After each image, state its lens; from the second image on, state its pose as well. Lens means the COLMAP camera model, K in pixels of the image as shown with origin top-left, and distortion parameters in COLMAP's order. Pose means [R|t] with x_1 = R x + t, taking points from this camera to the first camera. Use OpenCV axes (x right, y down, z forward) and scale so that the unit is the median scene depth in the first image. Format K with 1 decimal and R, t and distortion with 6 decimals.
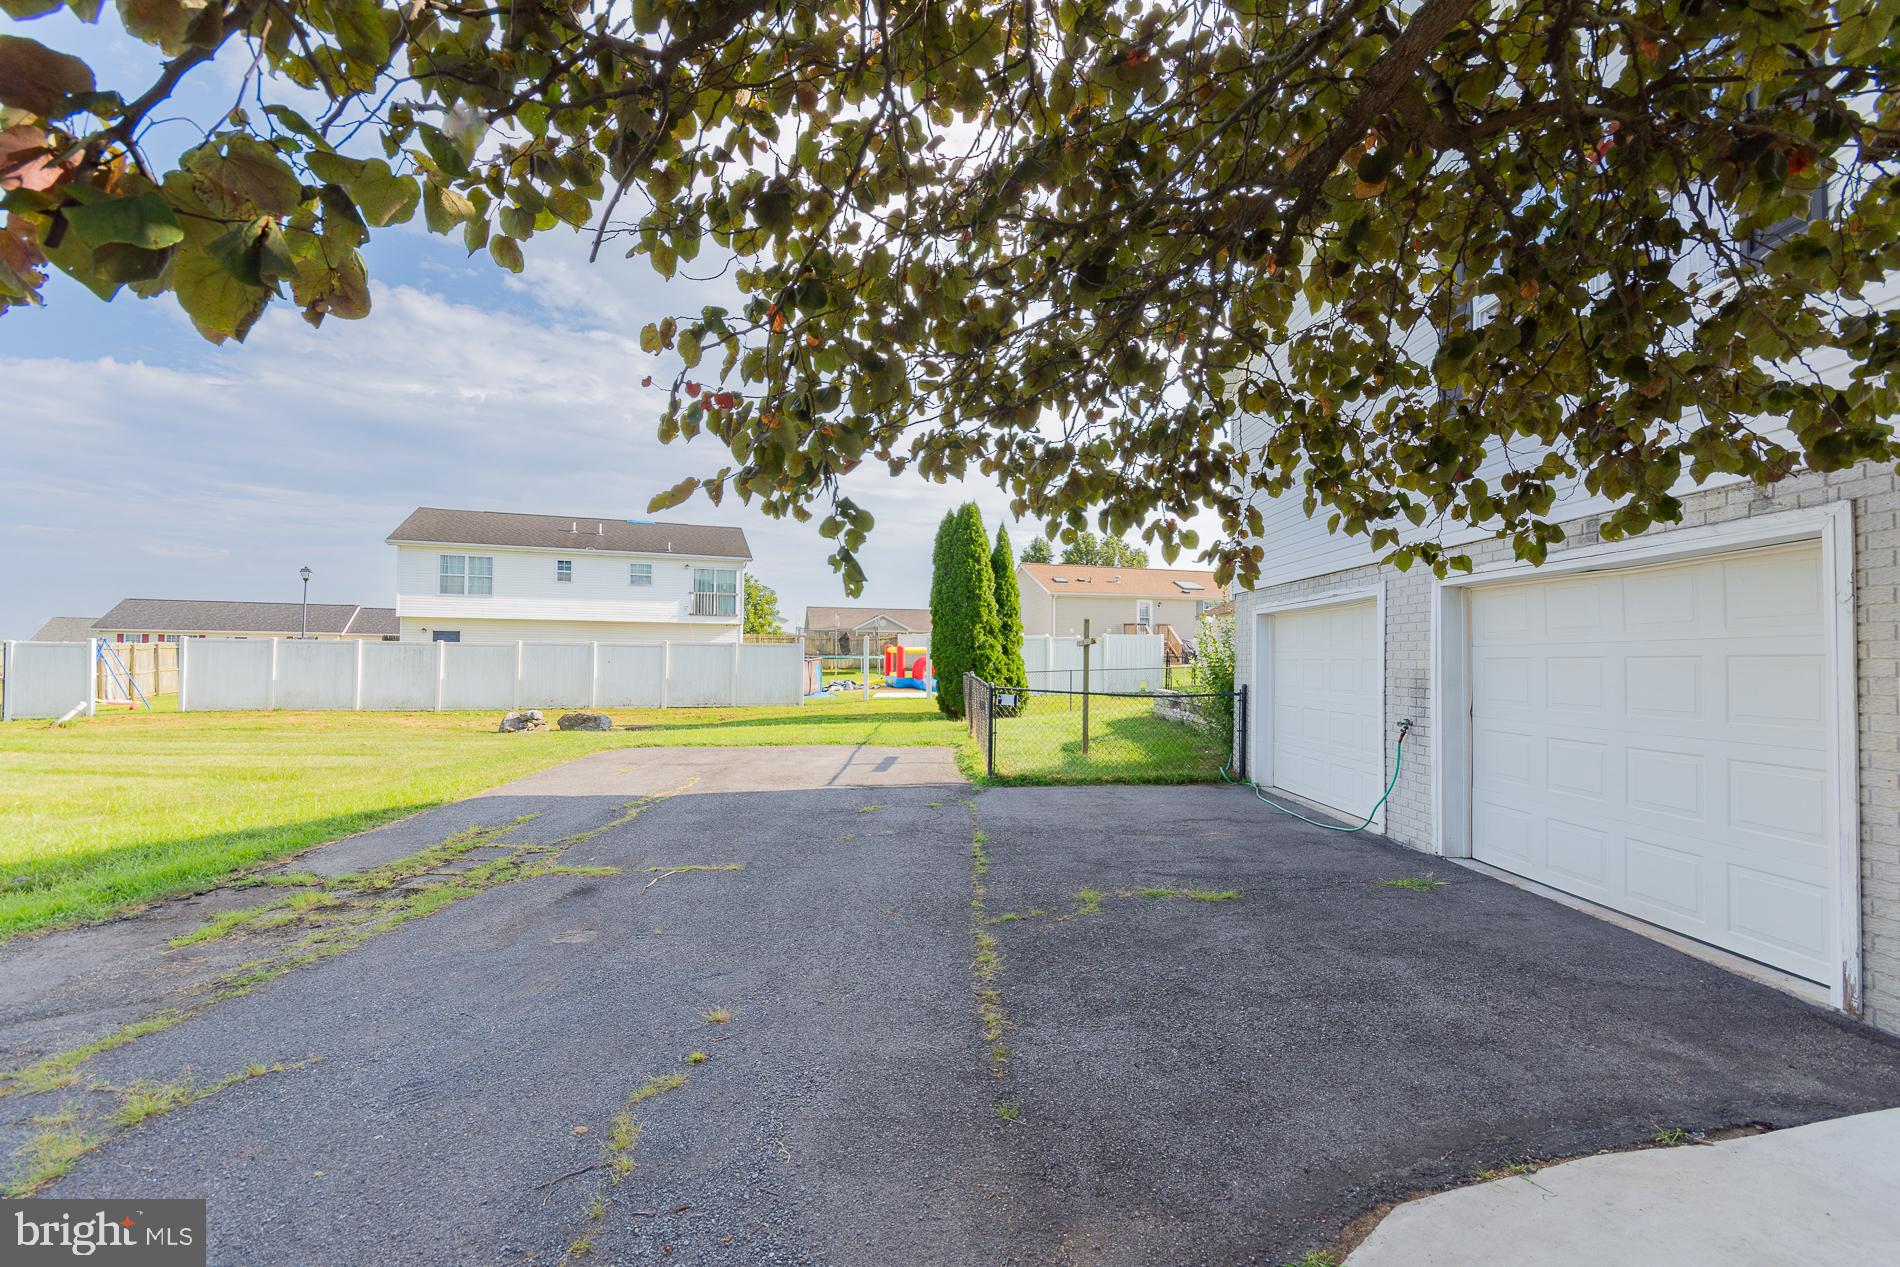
lens RADIAL K [[837.4, 0, 967.1], [0, 837.4, 637.3], [0, 0, 1]] dist [0.000949, 0.000256]
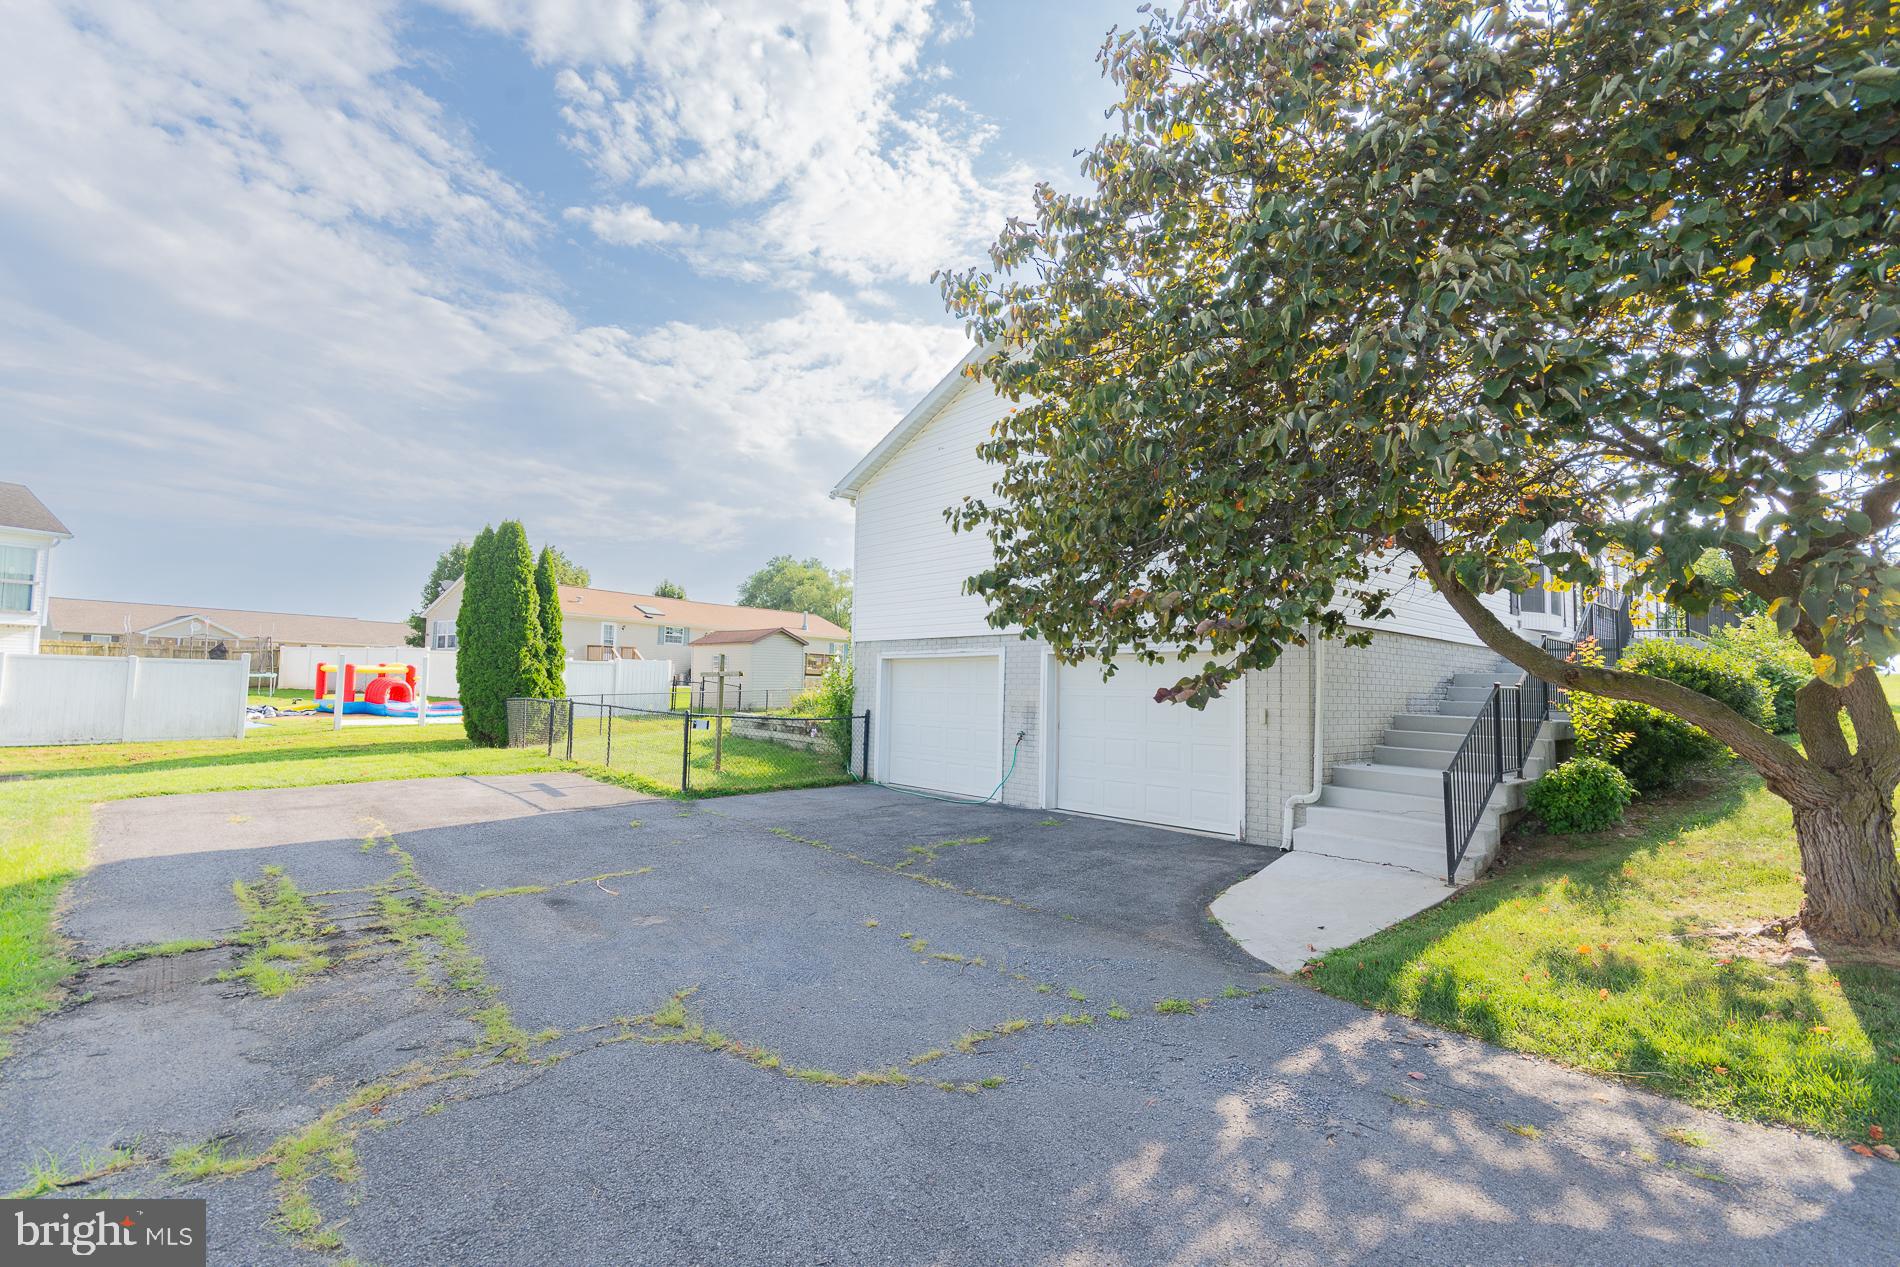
lens RADIAL K [[837.4, 0, 967.1], [0, 837.4, 637.3], [0, 0, 1]] dist [0.000949, 0.000256]
pose [[0.746613, 0.047014, 0.663595, -0.687904], [-0.032106, 0.998884, -0.034646, -0.028535], [-0.664484, 0.004562, 0.747289, -0.185955]]
